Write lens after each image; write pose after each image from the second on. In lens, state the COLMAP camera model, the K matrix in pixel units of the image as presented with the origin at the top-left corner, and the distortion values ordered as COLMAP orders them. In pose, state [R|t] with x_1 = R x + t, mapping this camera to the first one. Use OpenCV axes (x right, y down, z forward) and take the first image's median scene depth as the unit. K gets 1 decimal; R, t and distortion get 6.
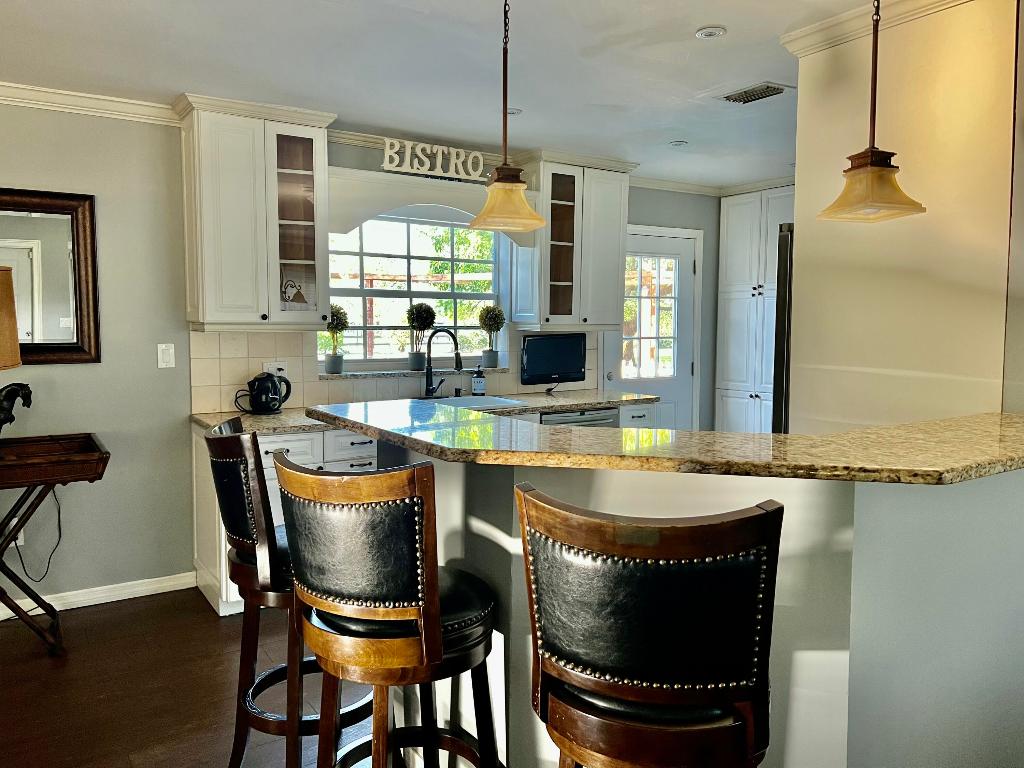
lens RADIAL K [[770.0, 0, 507.8], [0, 770.0, 377.7], [0, 0, 1]] dist [0.065220, -0.079835]
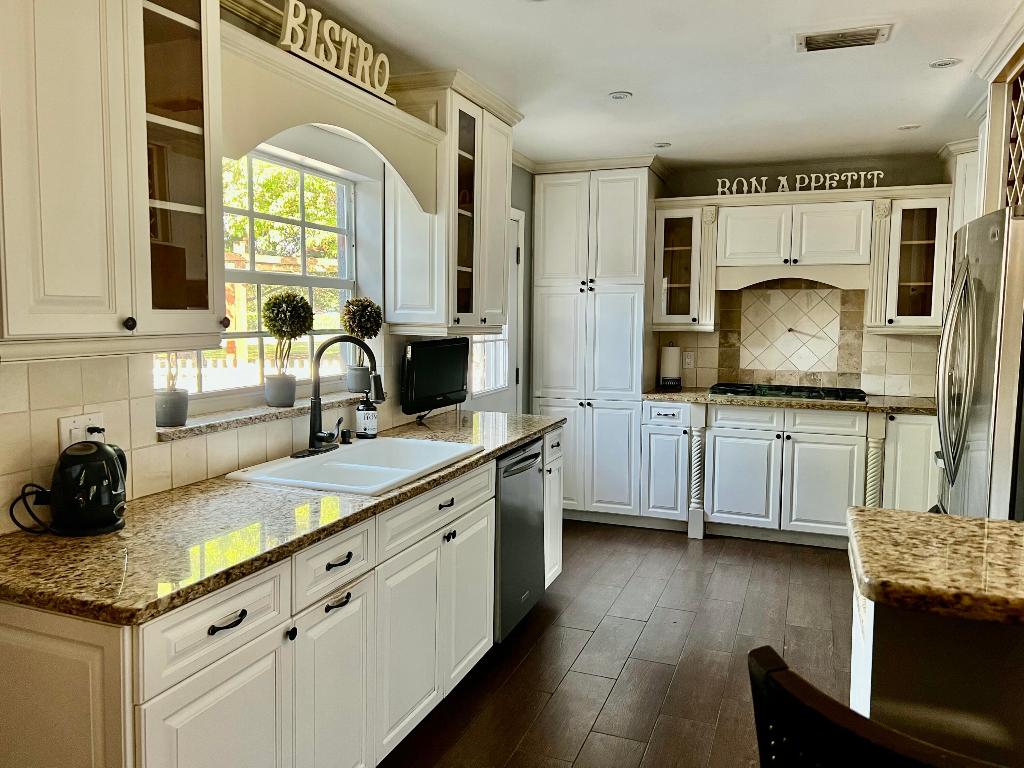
lens RADIAL K [[770.0, 0, 507.8], [0, 770.0, 377.7], [0, 0, 1]] dist [0.065220, -0.079835]
pose [[0.811359, -0.046838, 0.582669, -0.325890], [0.038879, 0.998901, 0.026158, -0.040687], [-0.583254, 0.001430, 0.812288, 0.410606]]
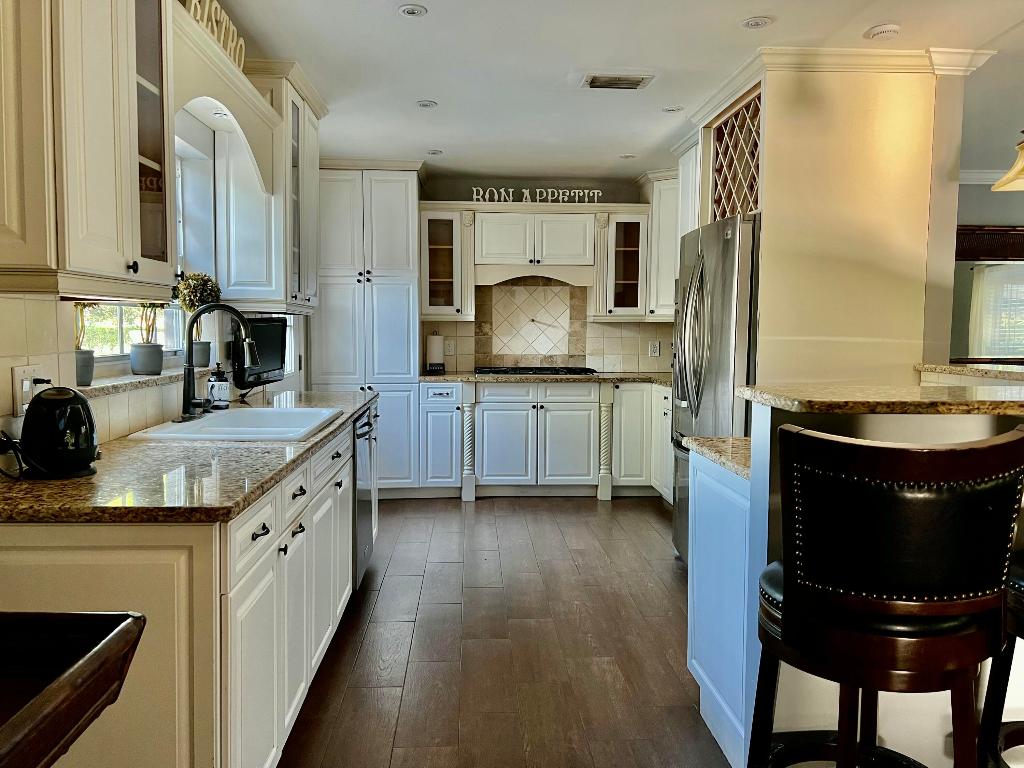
lens RADIAL K [[769.9, 0, 512.0], [0, 769.9, 384.0], [0, 0, 1]] dist [0.128530, -0.192675]
pose [[0.495692, -0.063952, 0.866140, -0.506394], [0.060010, 0.997424, 0.039301, -0.009499], [-0.866422, 0.032496, 0.498253, 0.455459]]
